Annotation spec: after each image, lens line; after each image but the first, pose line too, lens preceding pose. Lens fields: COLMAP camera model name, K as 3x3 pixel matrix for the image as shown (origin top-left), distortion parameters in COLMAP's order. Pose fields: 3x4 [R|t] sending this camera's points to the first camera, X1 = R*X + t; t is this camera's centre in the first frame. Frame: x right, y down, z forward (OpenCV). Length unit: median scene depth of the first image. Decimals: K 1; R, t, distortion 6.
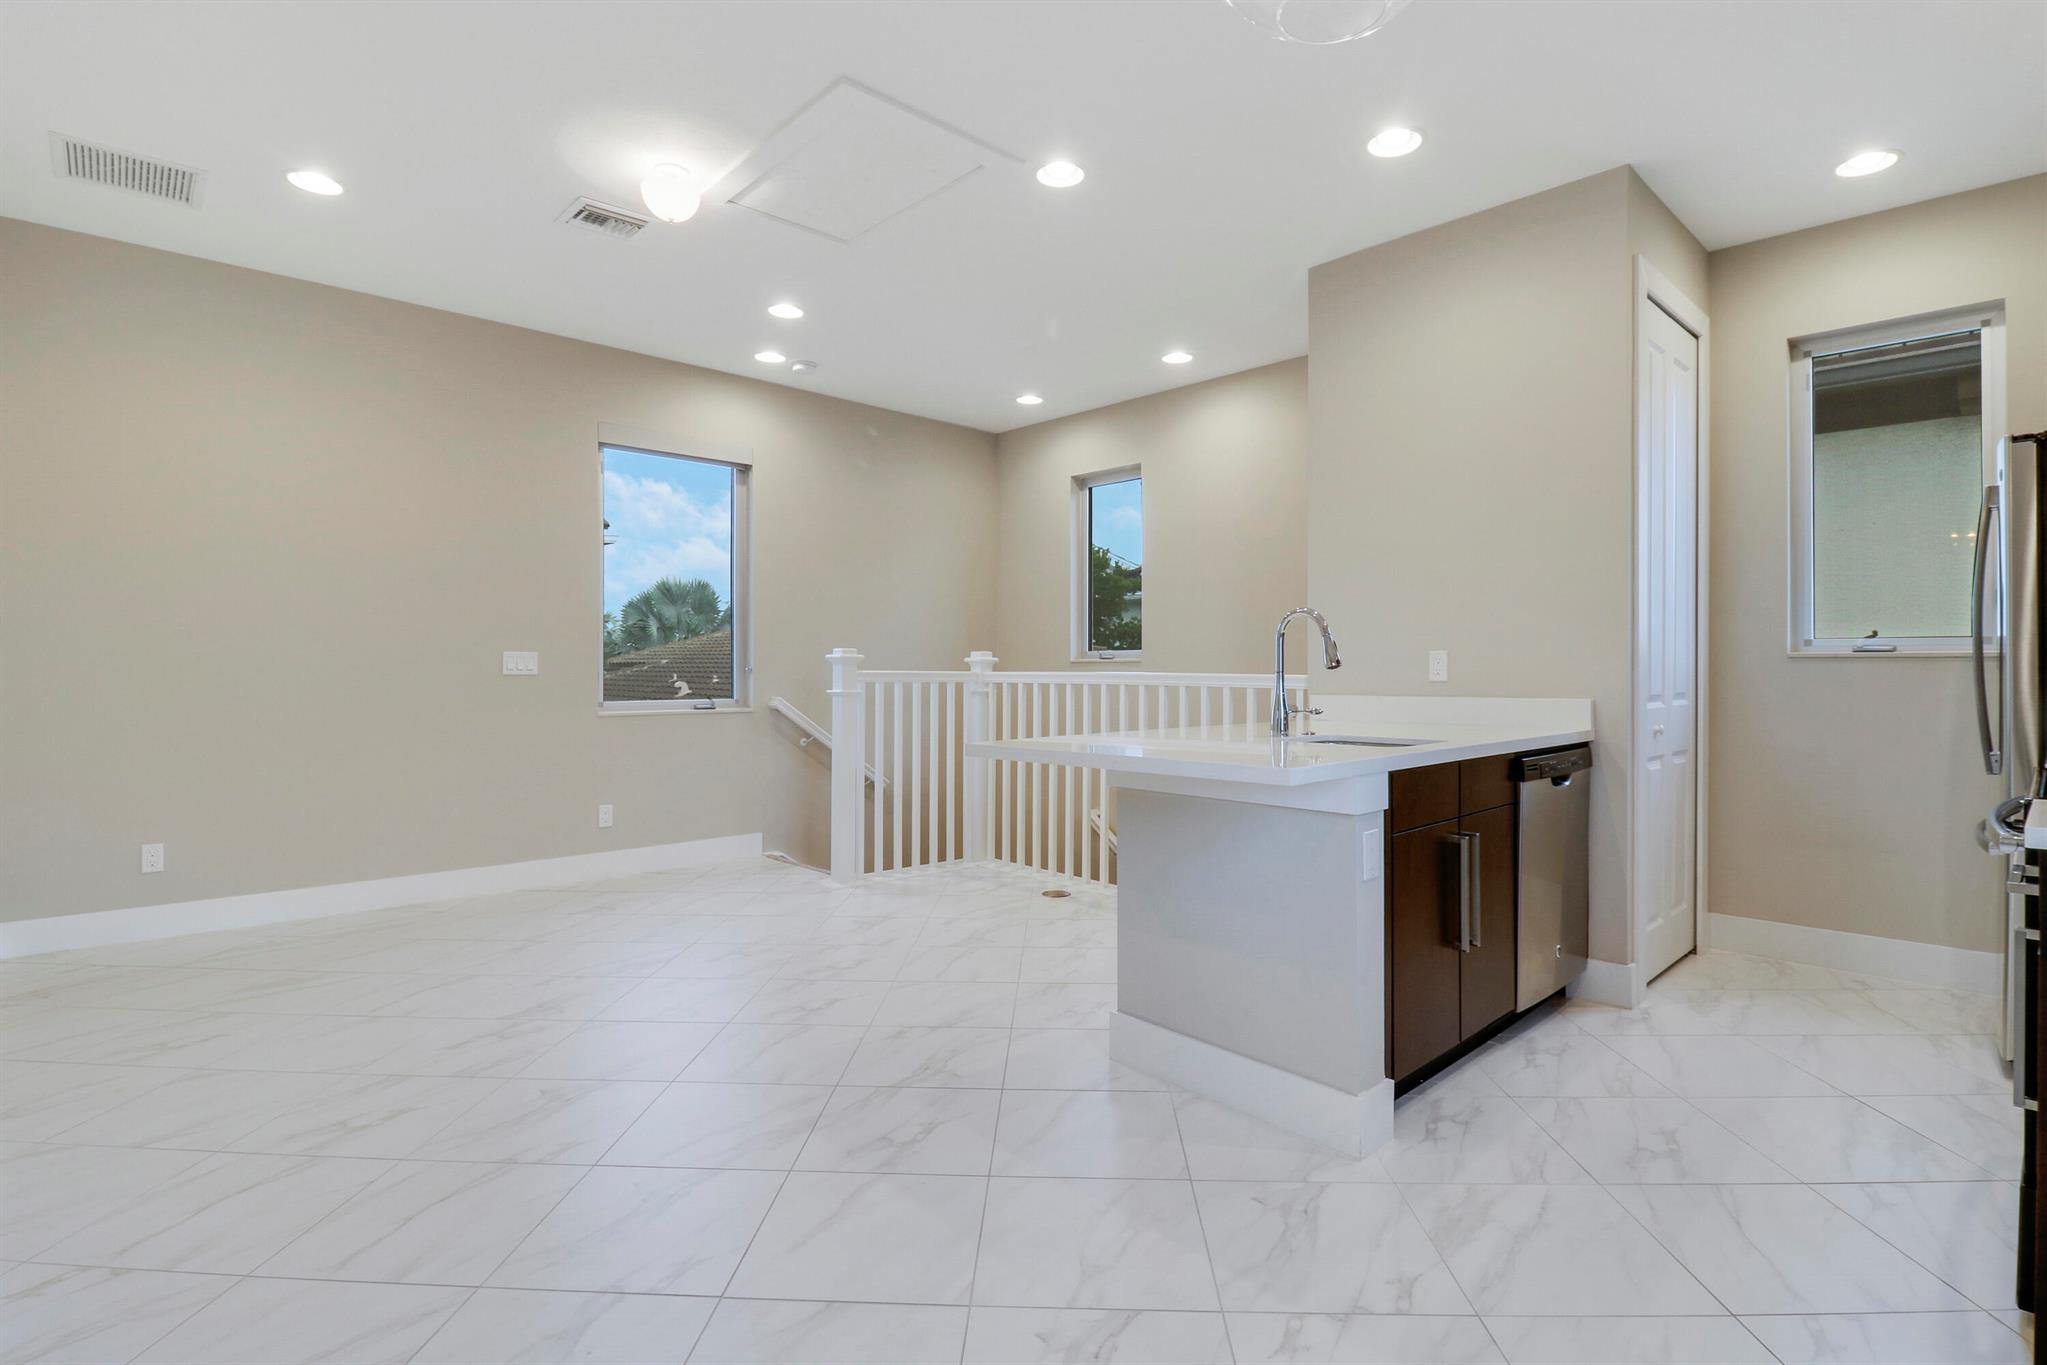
lens RADIAL K [[993.9, 0, 1066.1], [0, 993.9, 658.1], [0, 0, 1]] dist [-0.003491, -0.001487]
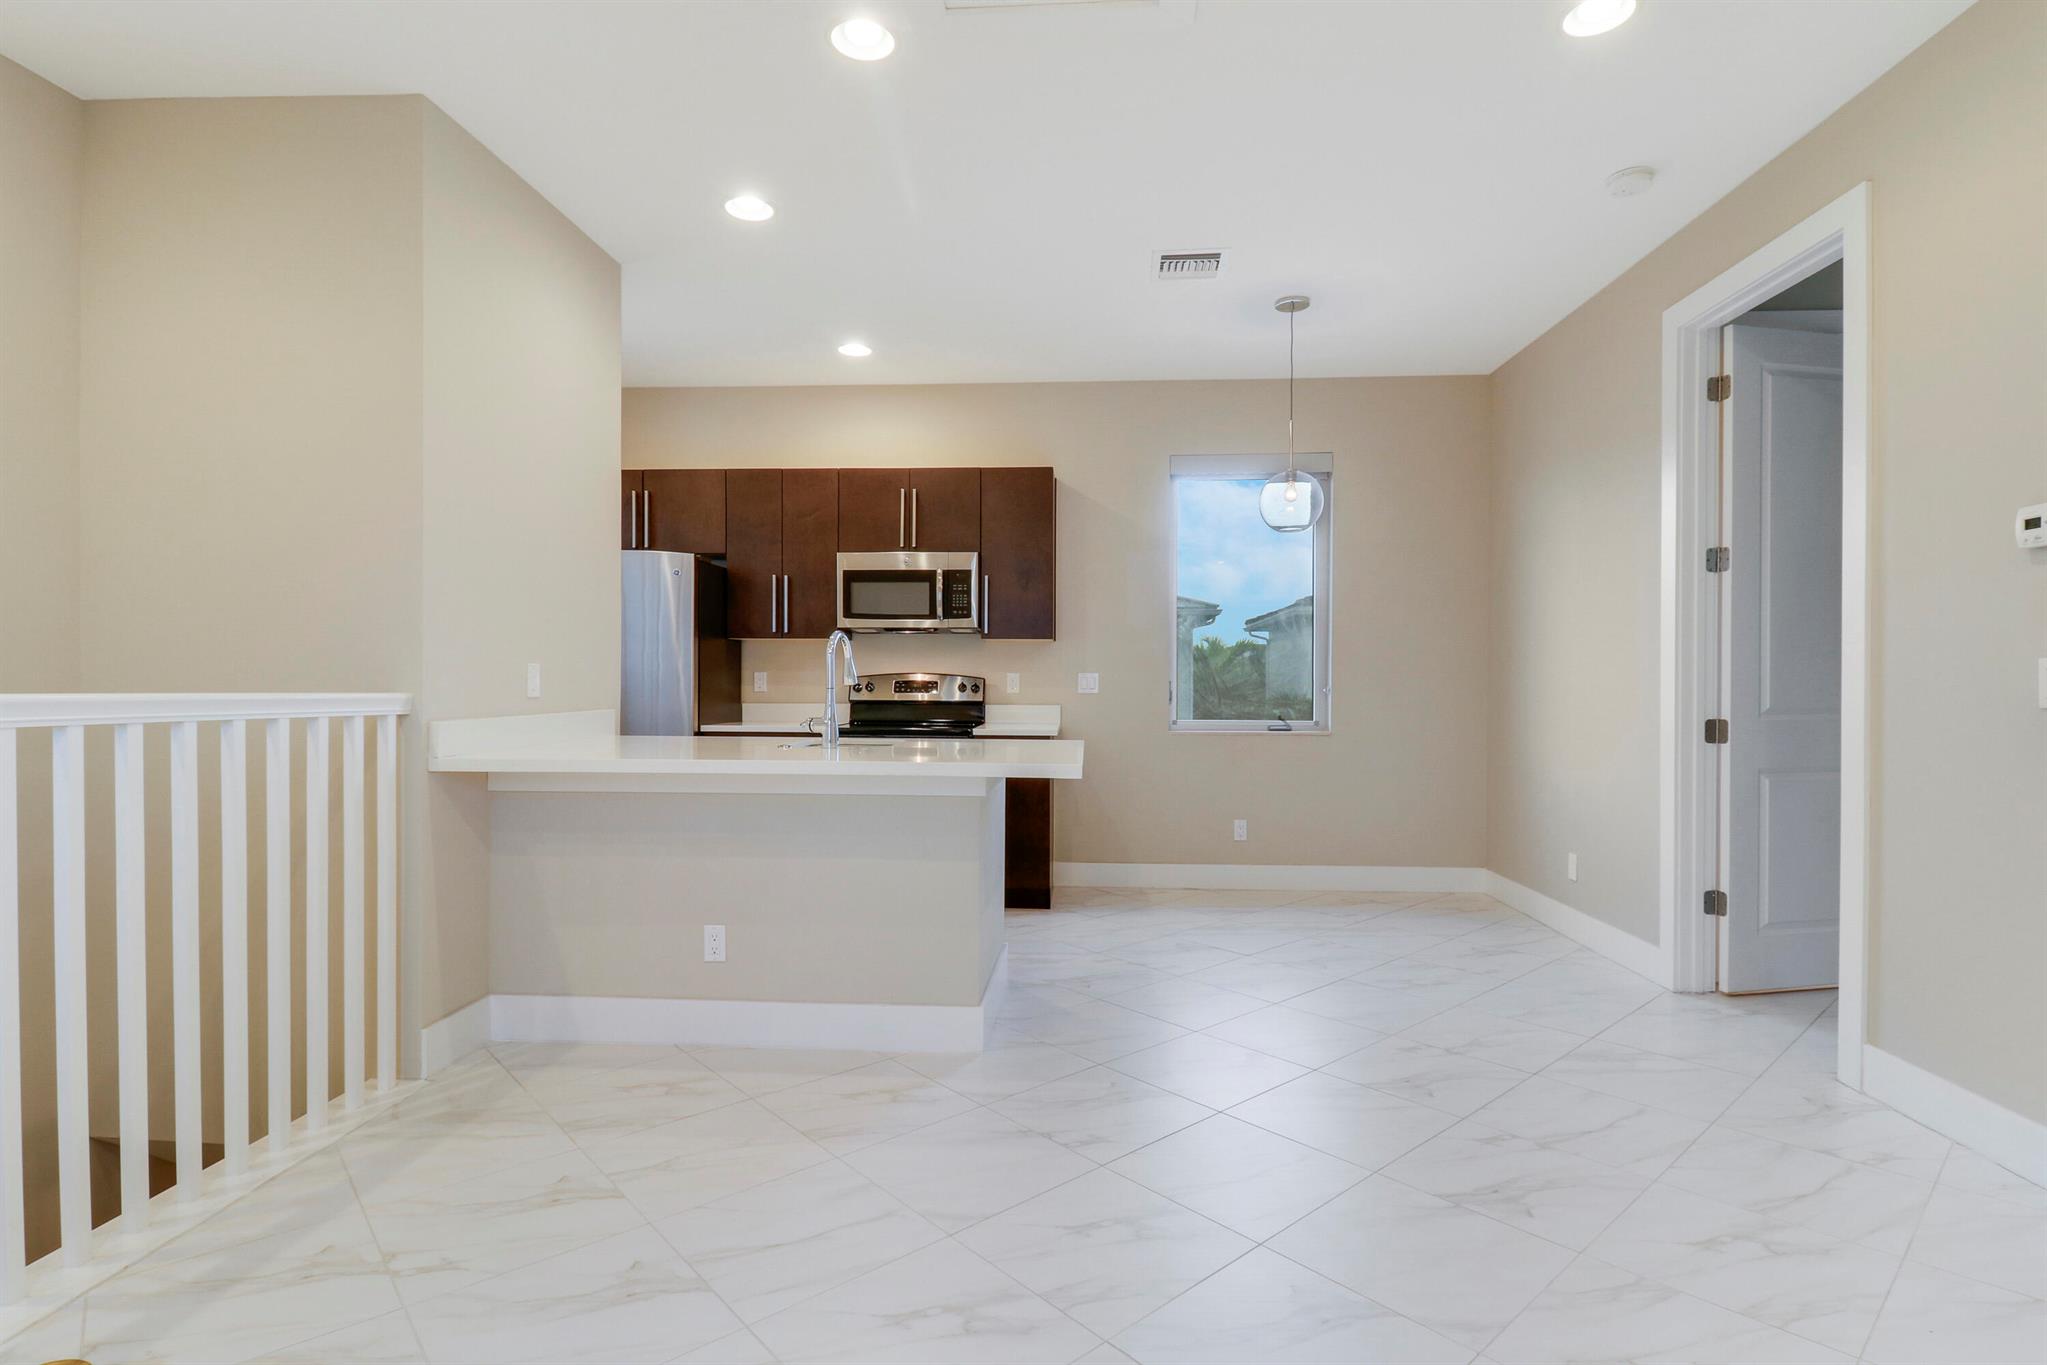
lens RADIAL K [[1036.7, 0, 1023.5], [0, 1036.7, 682.5], [0, 0, 1]] dist [0.000952, -0.000405]
pose [[-0.671082, -0.001539, 0.741381, -0.417812], [-0.007851, 0.999957, -0.005030, 0.007998], [-0.741341, -0.009196, -0.671065, 0.893527]]
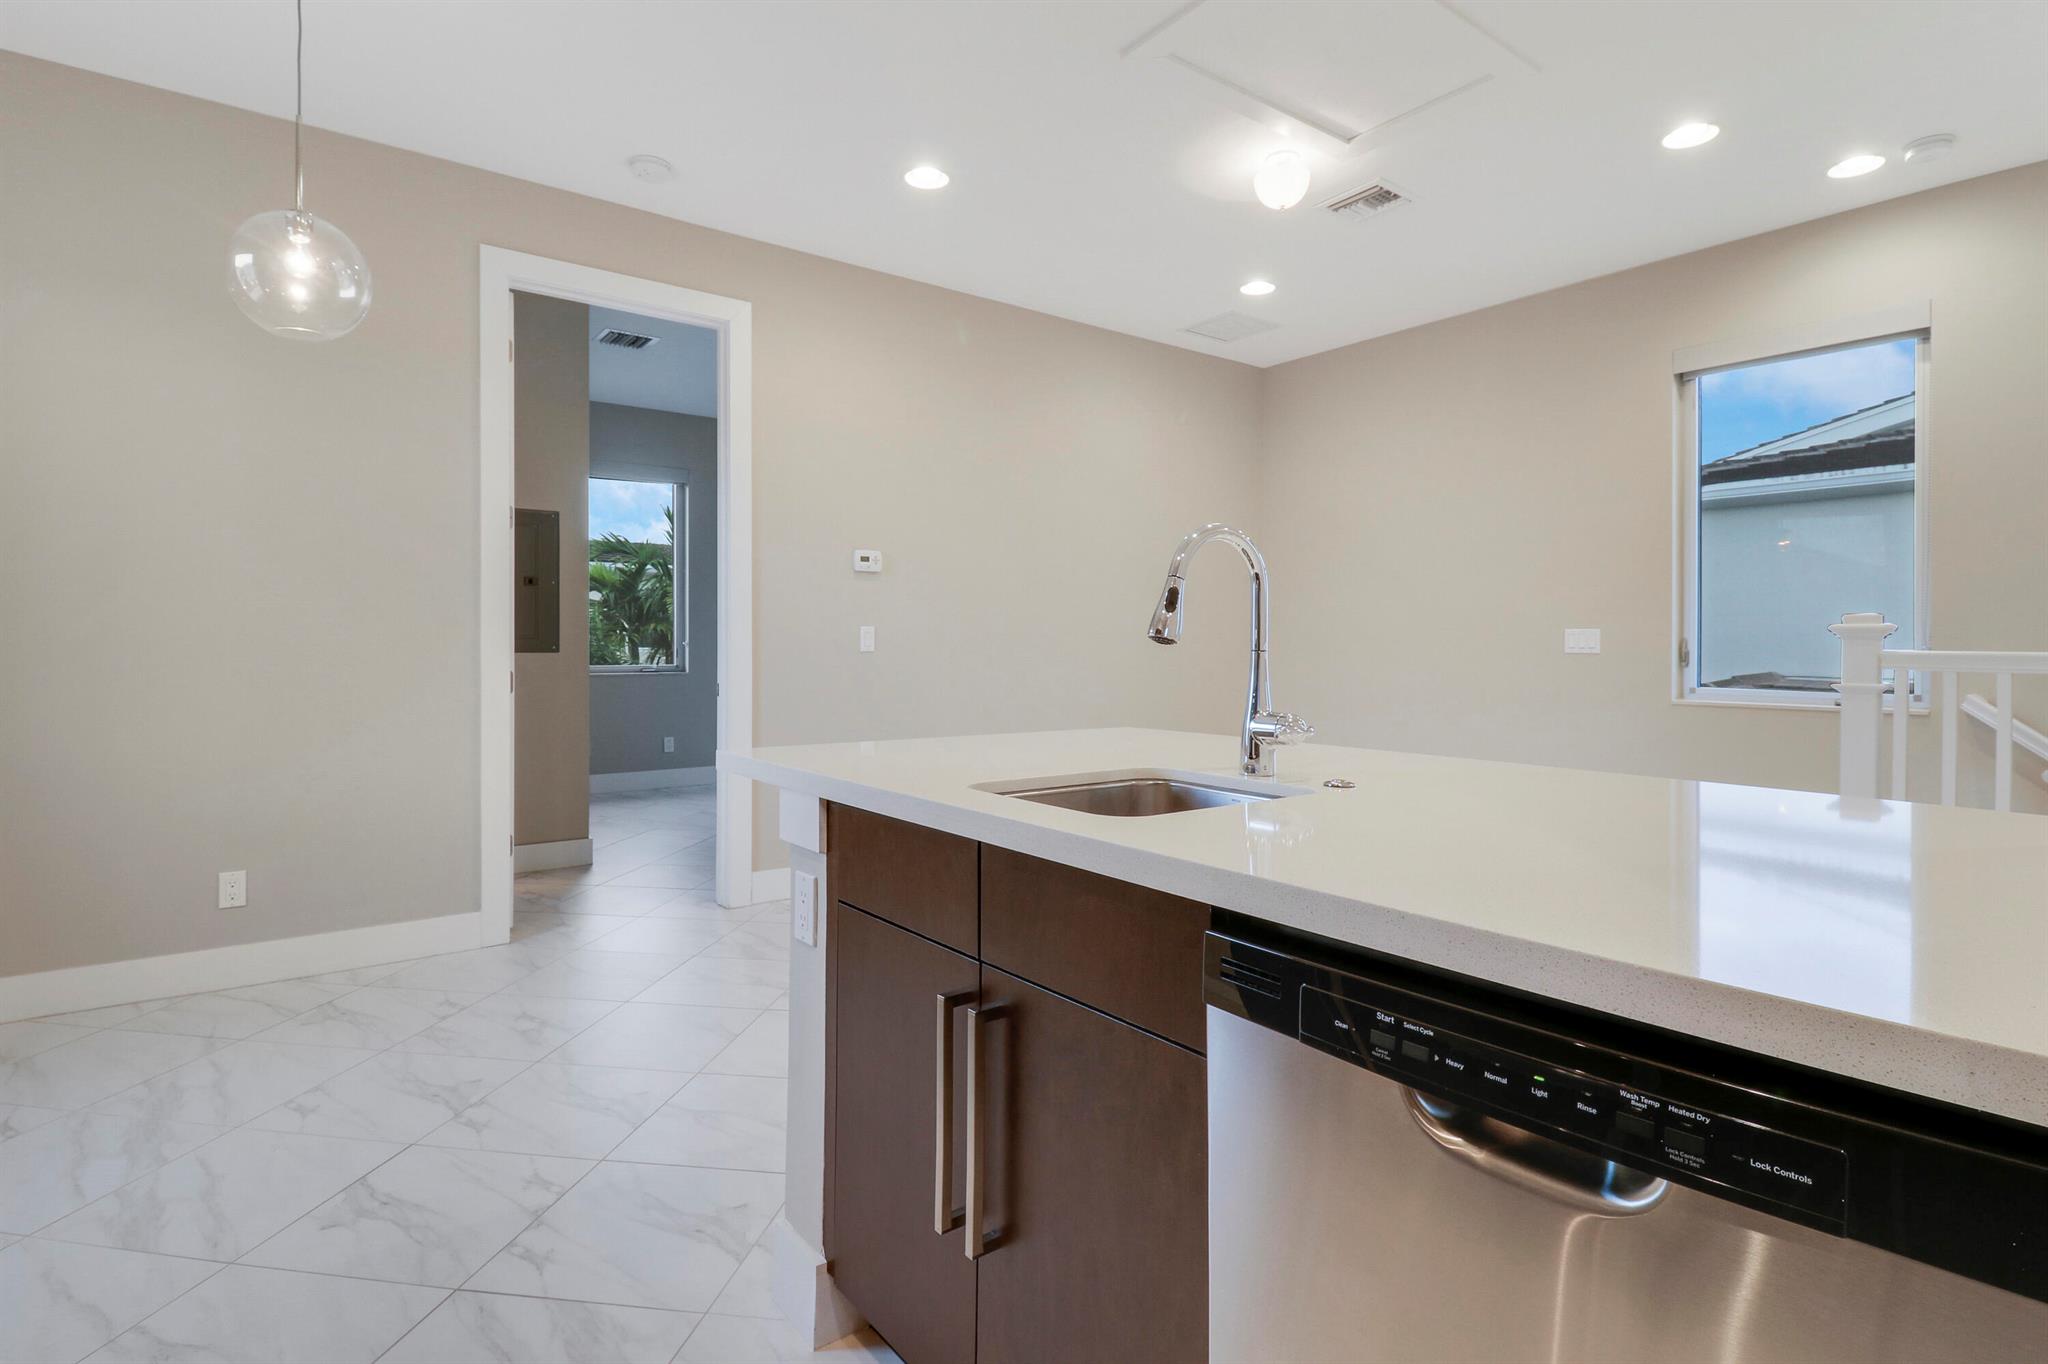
lens RADIAL K [[1027.6, 0, 1024.5], [0, 1027.6, 662.5], [0, 0, 1]] dist [0.035206, -0.021680]
pose [[-0.126656, 0.016850, -0.991804, 0.432536], [-0.001686, 0.999851, 0.017202, 0.006603], [0.991945, 0.003851, -0.126609, 0.536126]]
